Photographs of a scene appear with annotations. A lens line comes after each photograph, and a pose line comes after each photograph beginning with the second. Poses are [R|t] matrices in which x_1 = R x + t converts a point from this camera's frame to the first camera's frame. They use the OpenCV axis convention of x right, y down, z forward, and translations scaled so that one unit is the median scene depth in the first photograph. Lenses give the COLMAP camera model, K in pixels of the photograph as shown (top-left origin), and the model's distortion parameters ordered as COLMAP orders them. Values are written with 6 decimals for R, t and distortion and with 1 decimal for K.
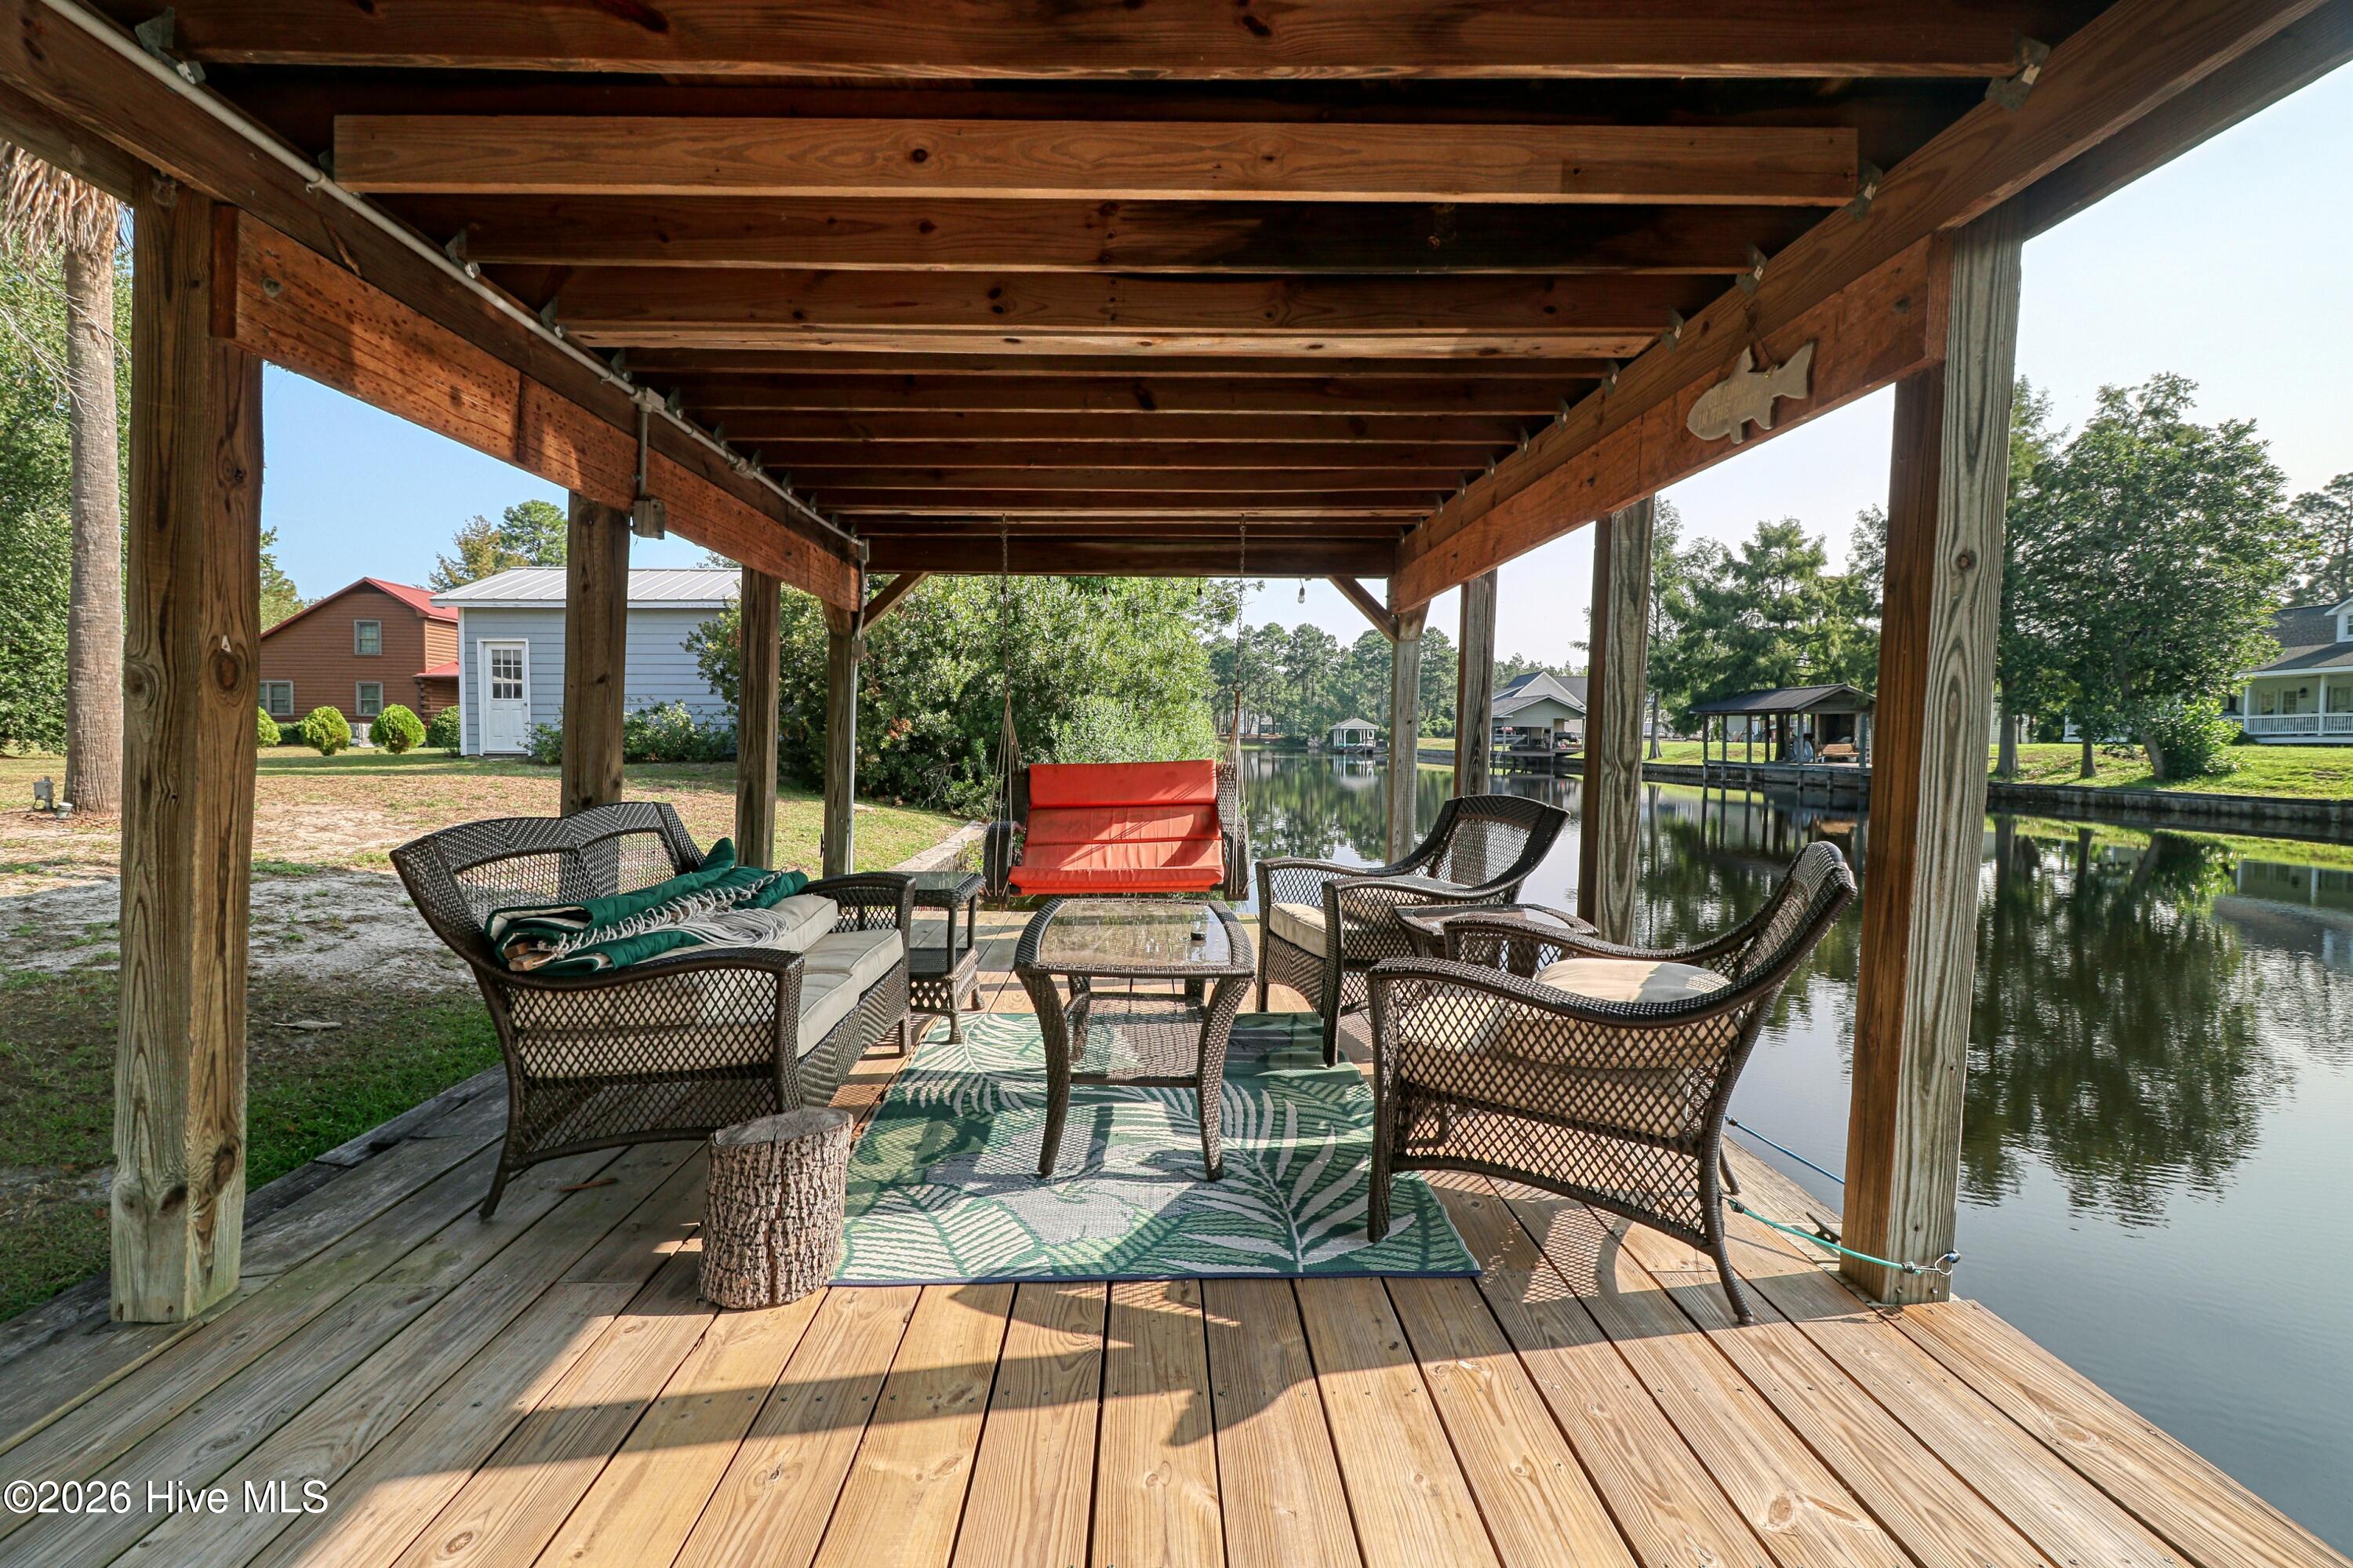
lens RADIAL K [[1086.2, 0, 1180.9], [0, 1086.2, 784.6], [0, 0, 1]] dist [-0.000520, -0.000597]
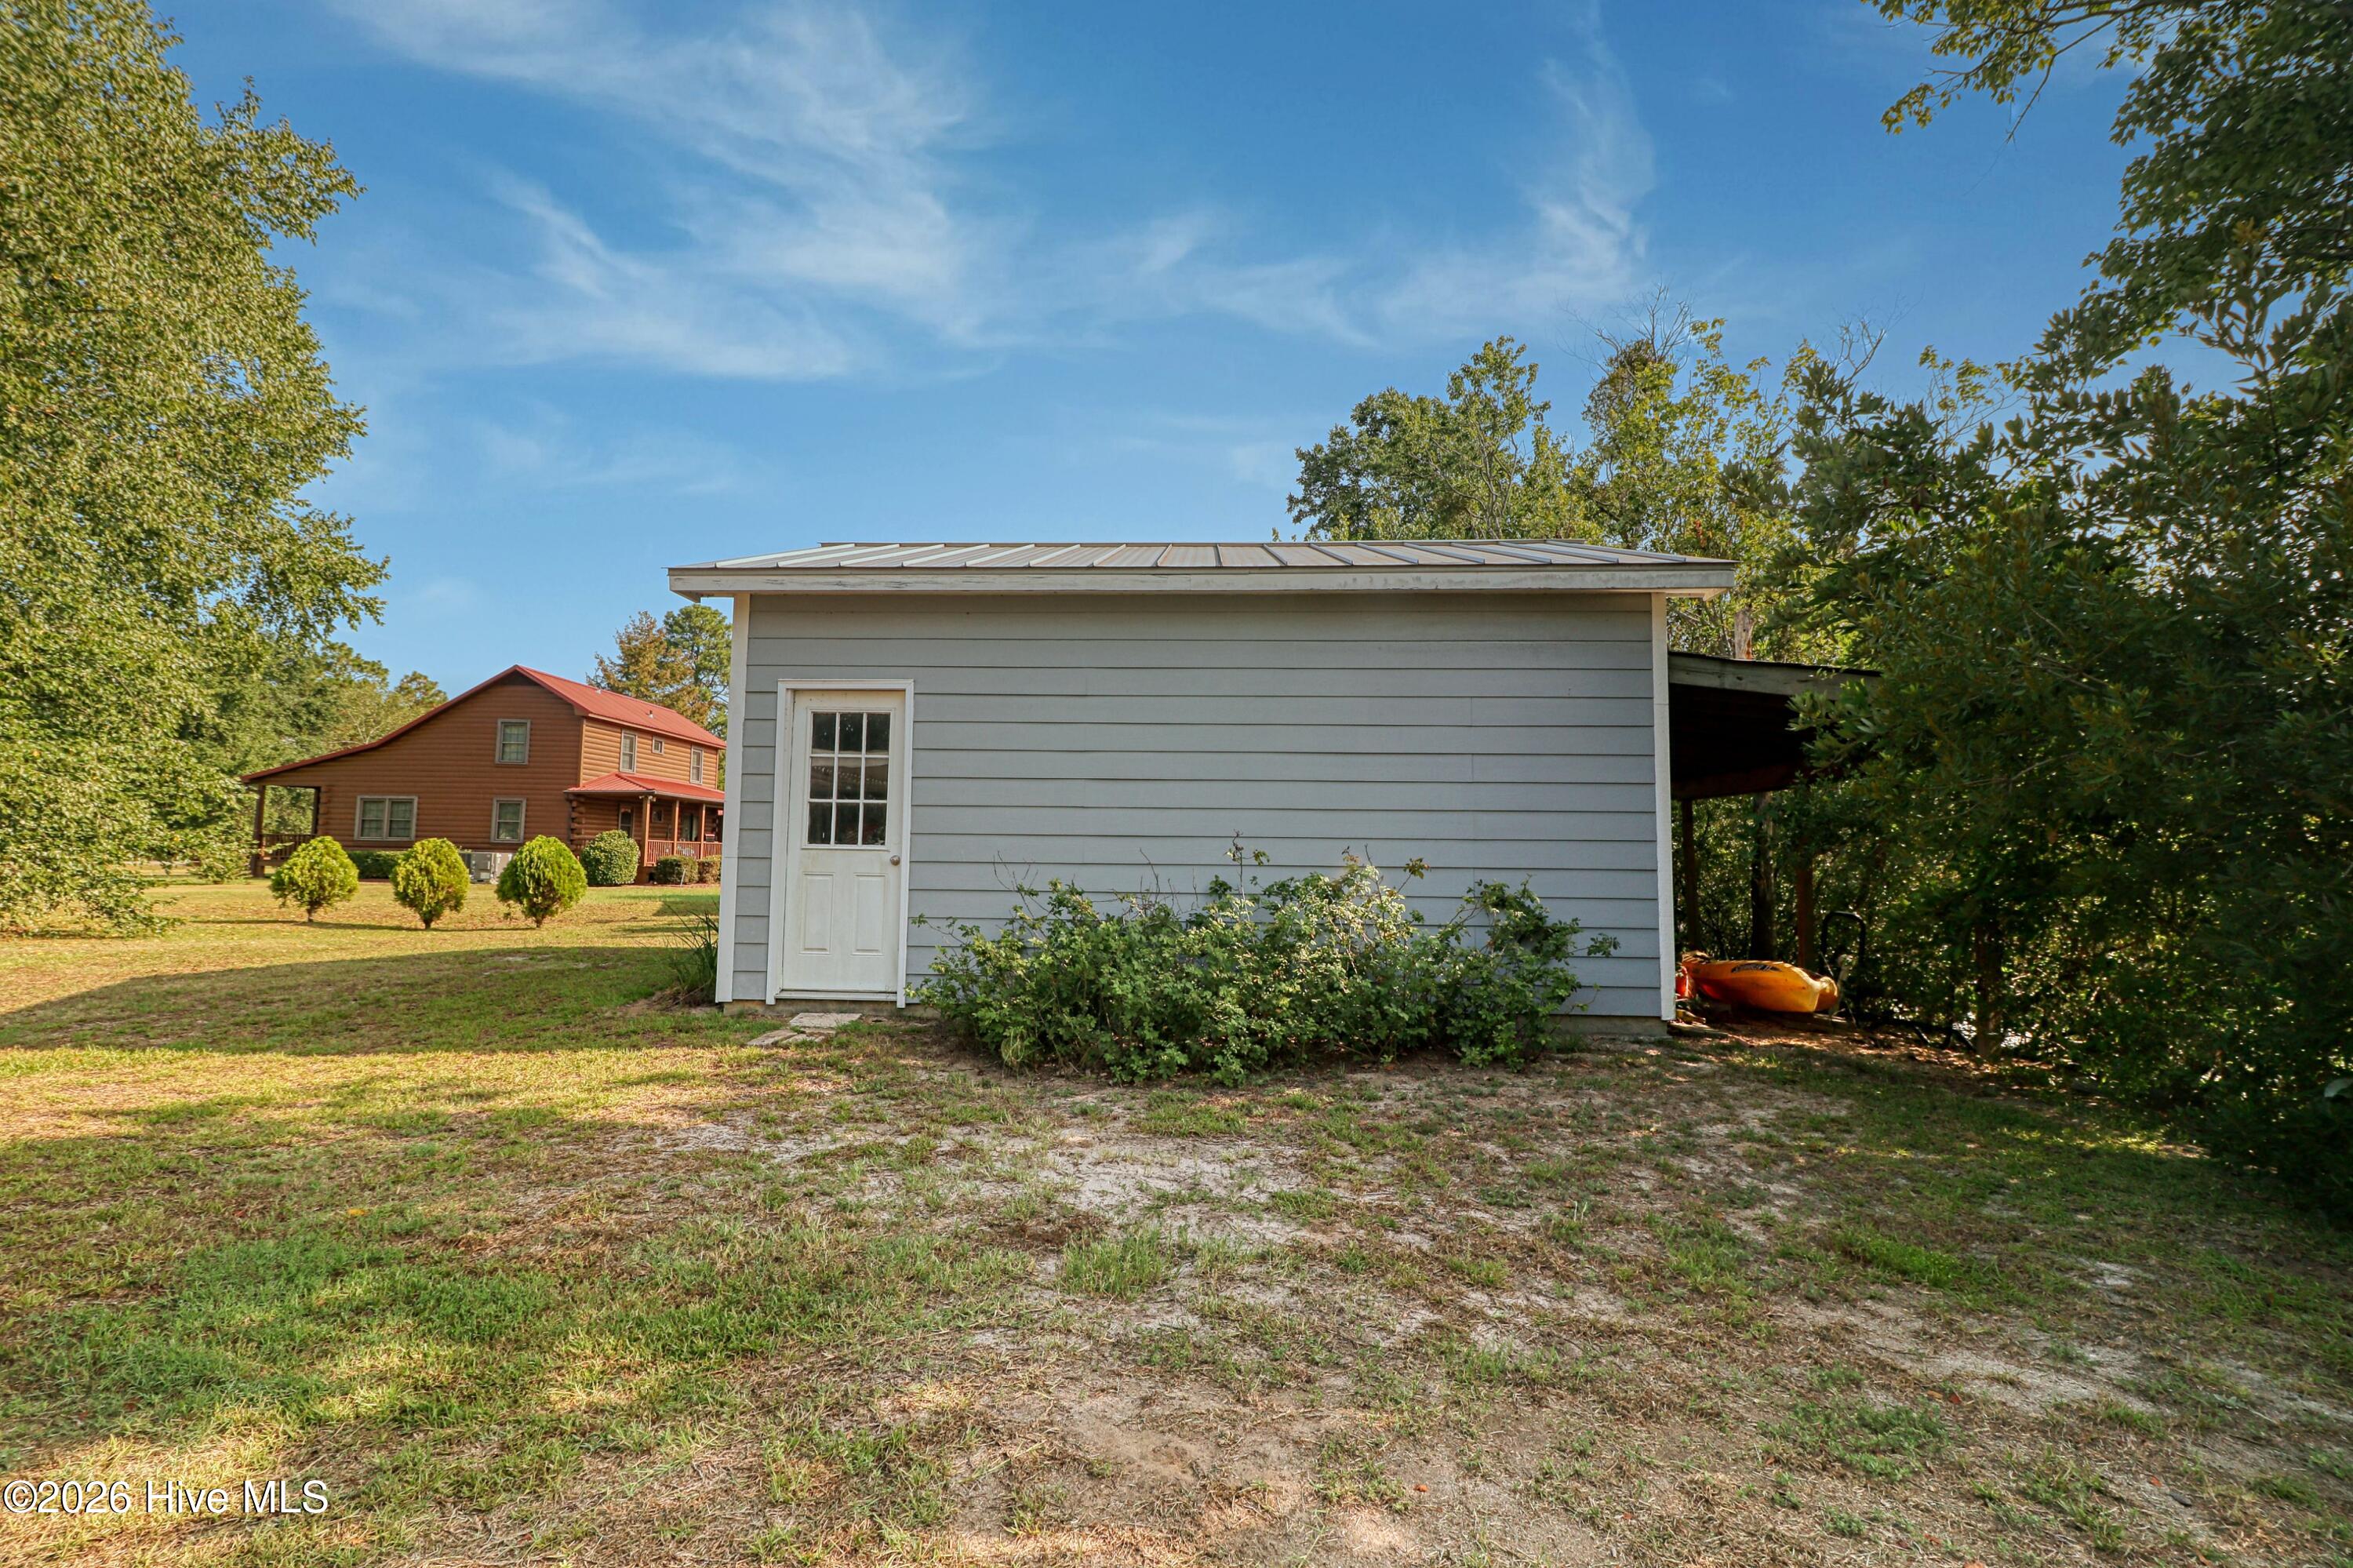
lens RADIAL K [[1086.2, 0, 1174.5], [0, 1086.2, 778.3], [0, 0, 1]] dist [-0.000520, -0.000597]
pose [[0.995620, 0.004926, -0.093362, -0.202117], [-0.015799, 0.993114, -0.116085, -0.026153], [0.092147, 0.117052, 0.988842, 0.274546]]
